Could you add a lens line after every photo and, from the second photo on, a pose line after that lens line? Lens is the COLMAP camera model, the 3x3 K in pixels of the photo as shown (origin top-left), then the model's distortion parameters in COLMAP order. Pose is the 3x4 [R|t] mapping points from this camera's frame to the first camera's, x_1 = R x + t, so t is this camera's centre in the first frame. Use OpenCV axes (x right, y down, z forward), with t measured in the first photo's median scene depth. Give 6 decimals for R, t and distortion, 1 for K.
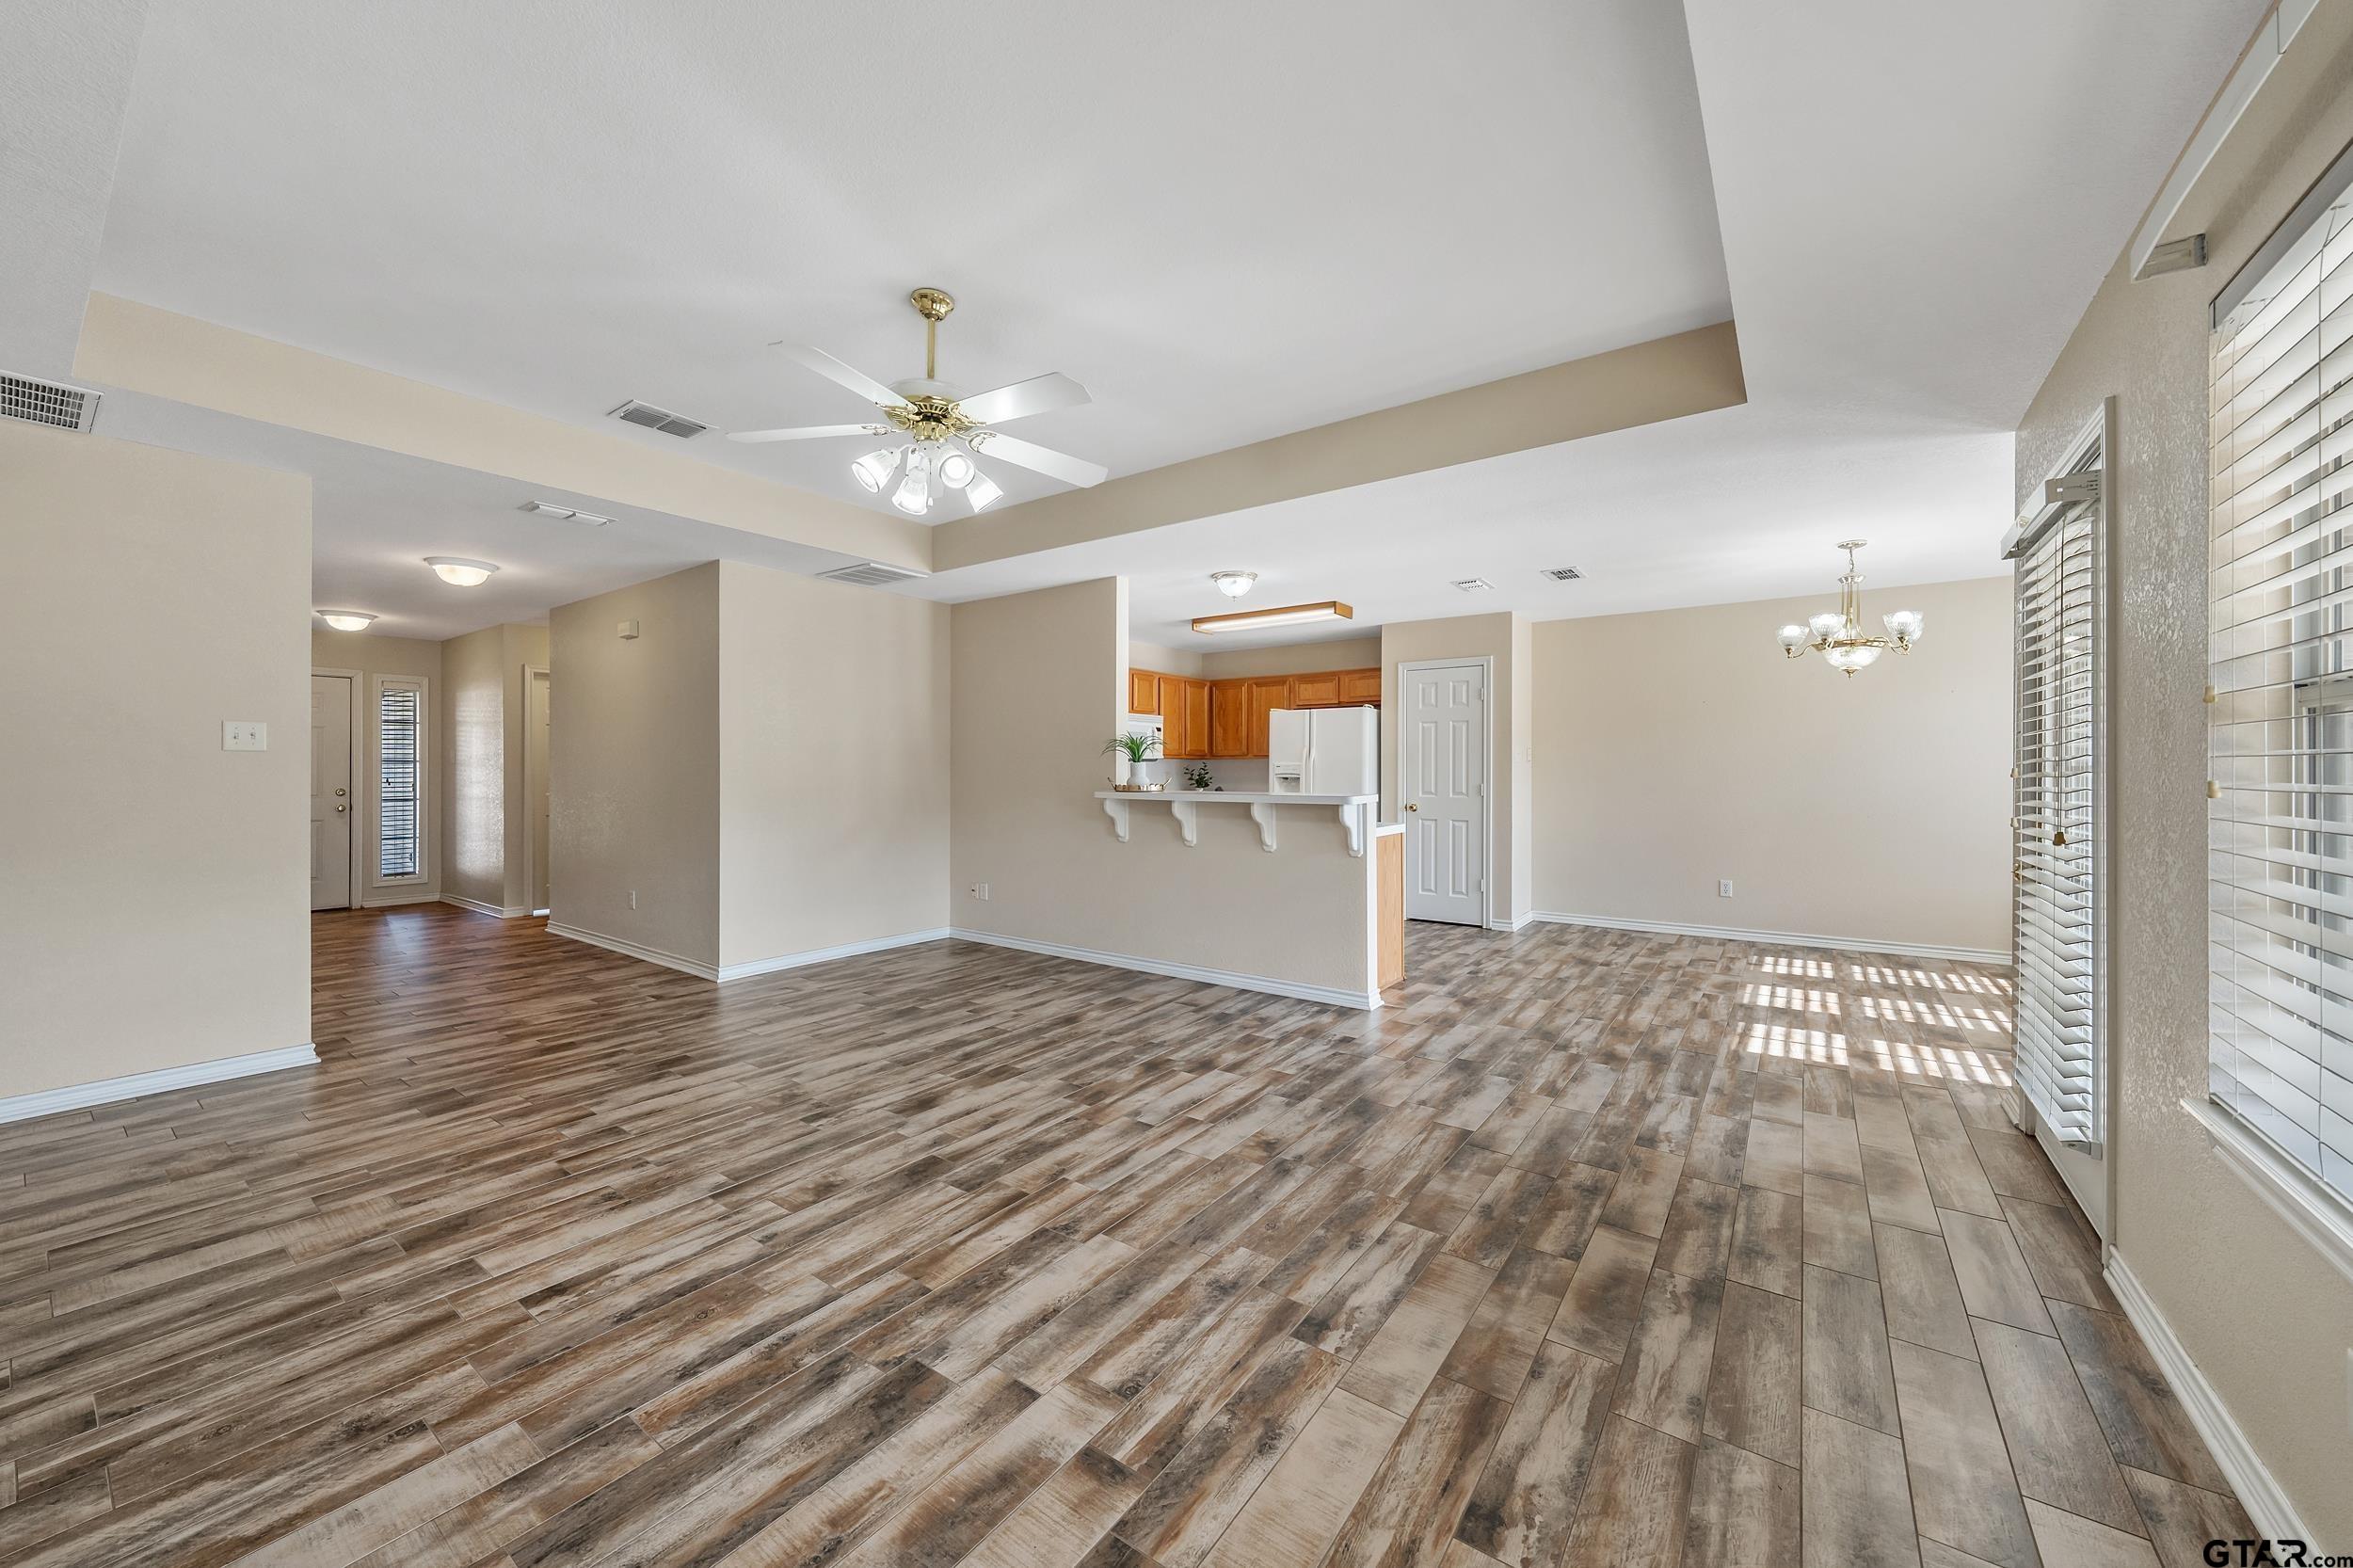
lens RADIAL K [[870.3, 0, 1183.7], [0, 870.3, 780.6], [0, 0, 1]] dist [-0.001261, -0.000036]
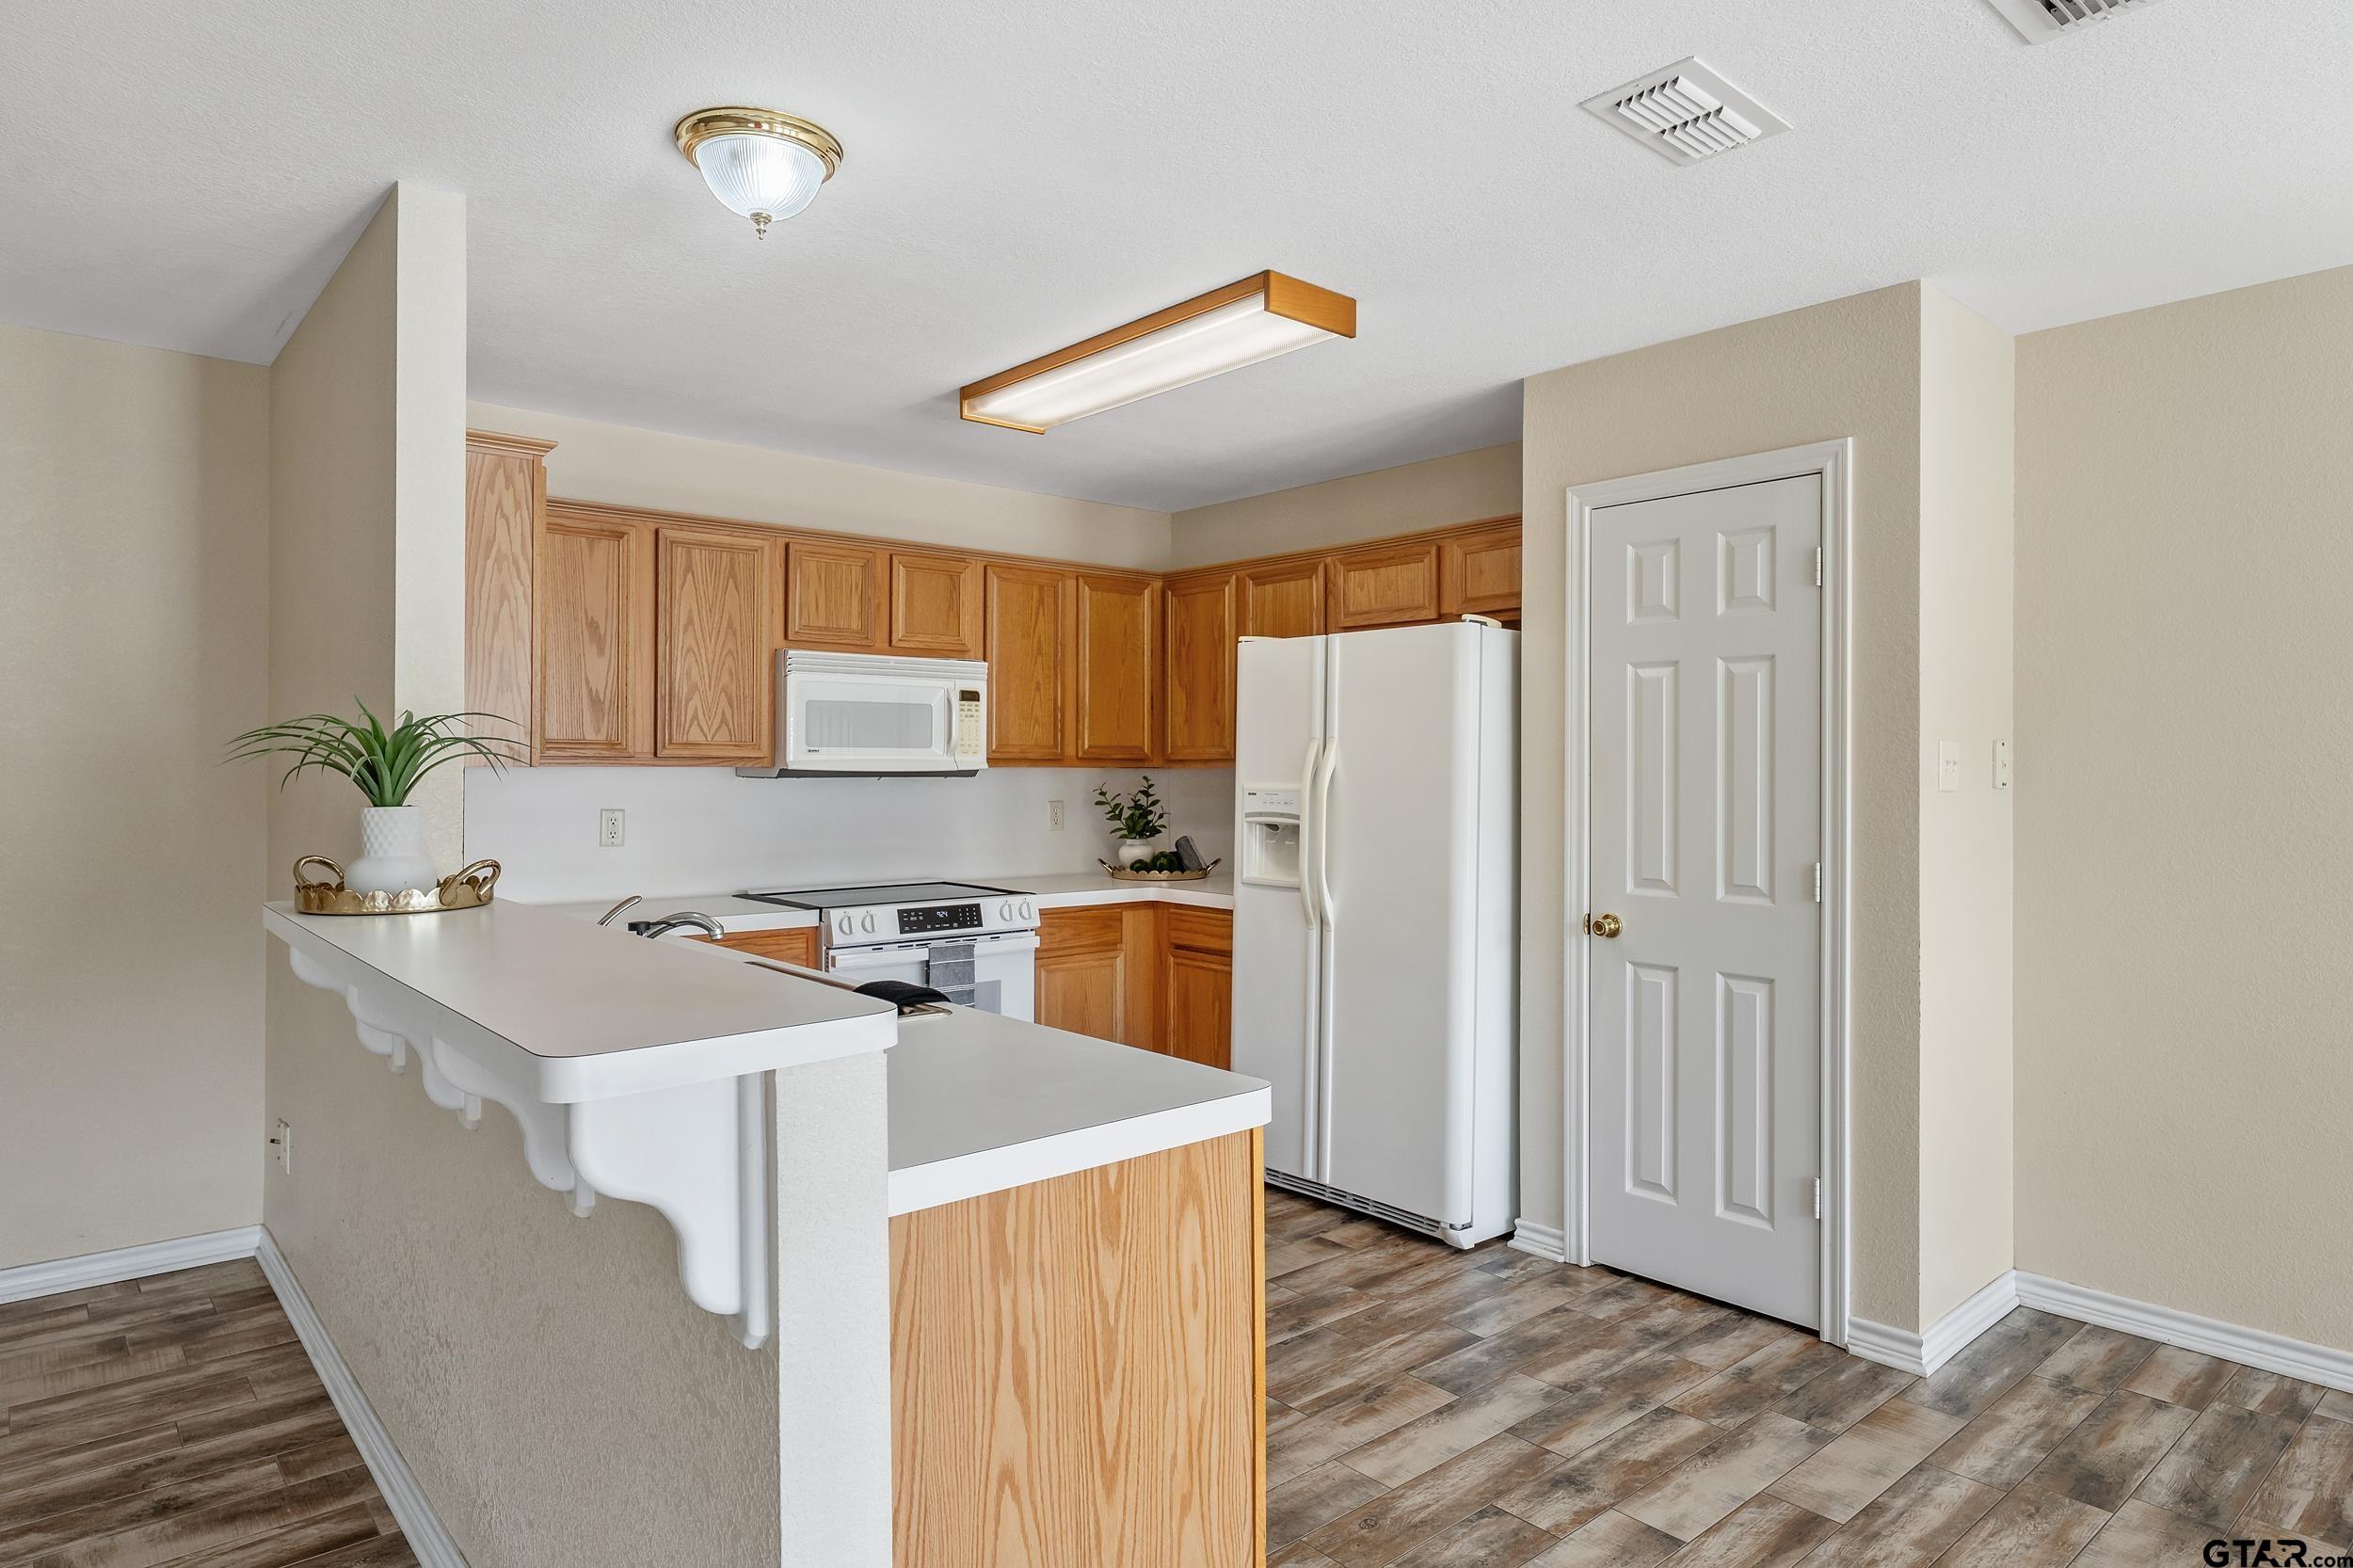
lens RADIAL K [[1375.6, 0, 1173.6], [0, 1375.6, 776.7], [0, 0, 1]] dist [-0.008553, 0.007848]
pose [[0.971436, 0.002939, -0.237282, 0.210551], [-0.003724, 0.999989, -0.002861, -0.021334], [0.237271, 0.003663, 0.971437, 0.425439]]
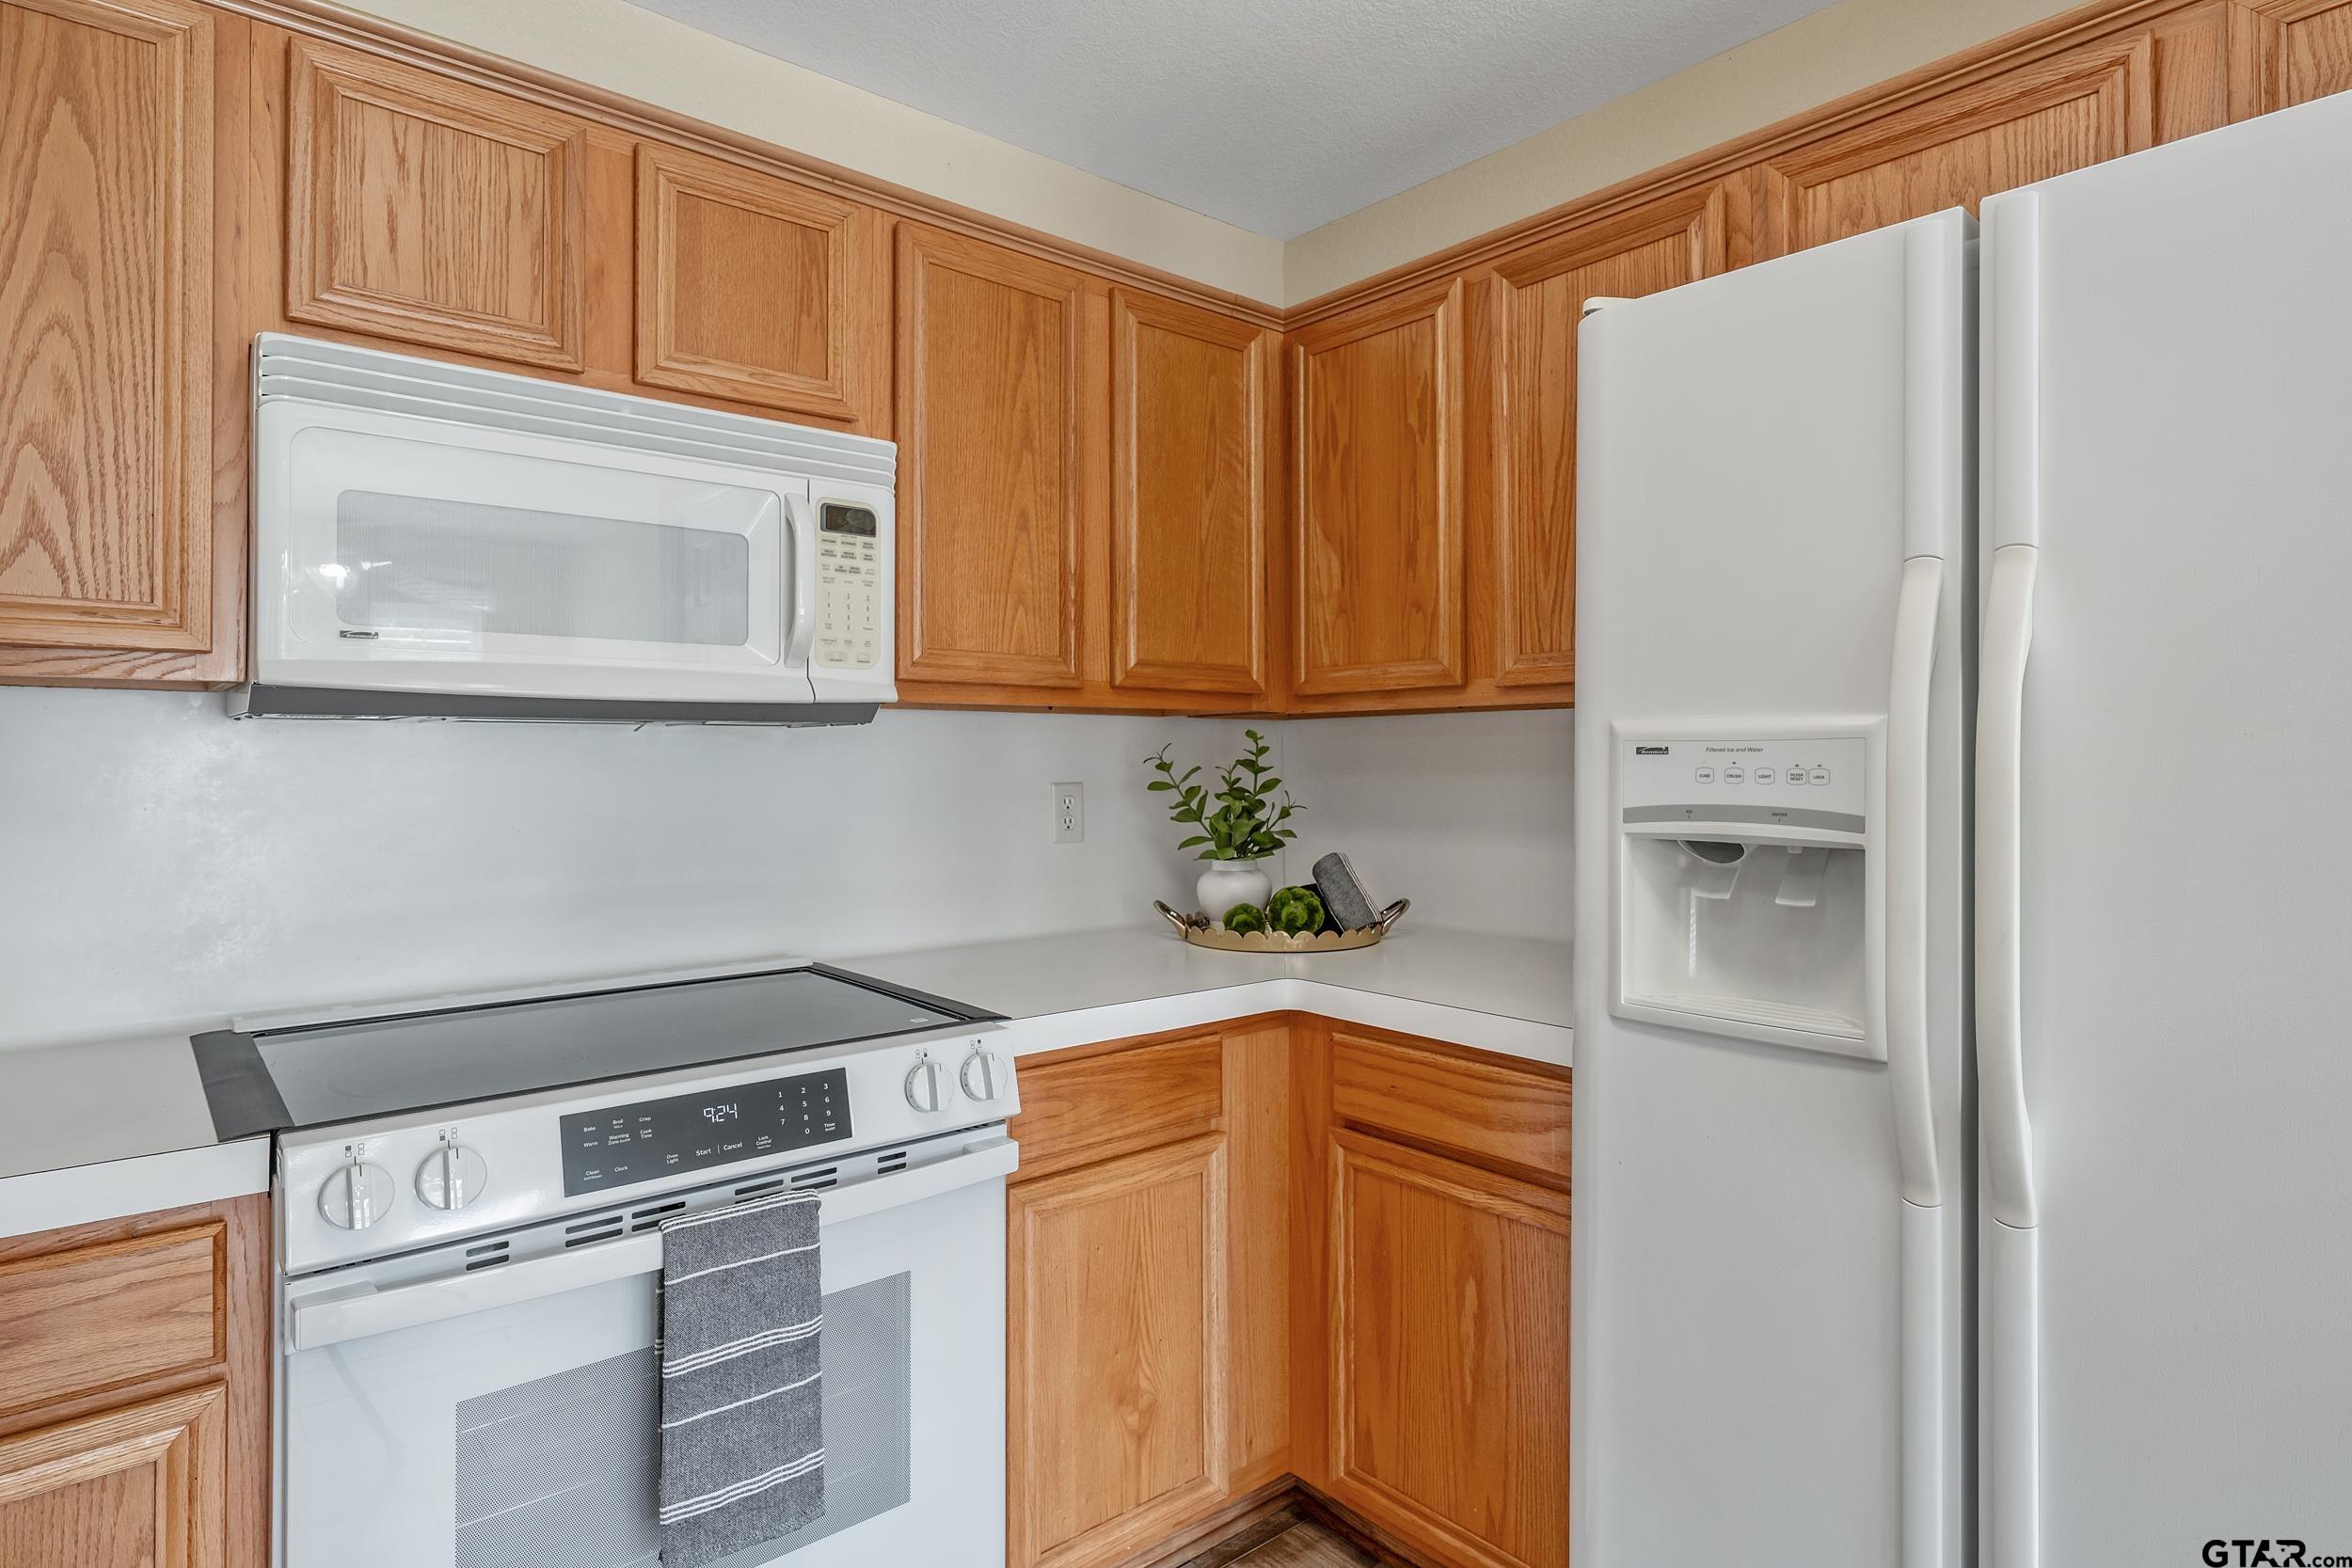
lens RADIAL K [[1261.6, 0, 1177.5], [0, 1261.6, 764.5], [0, 0, 1]] dist [-0.008831, -0.000990]
pose [[0.969523, -0.002252, -0.244988, 0.086320], [0.000794, 0.999981, -0.006051, -0.013110], [0.244997, 0.005672, 0.969507, 0.804078]]
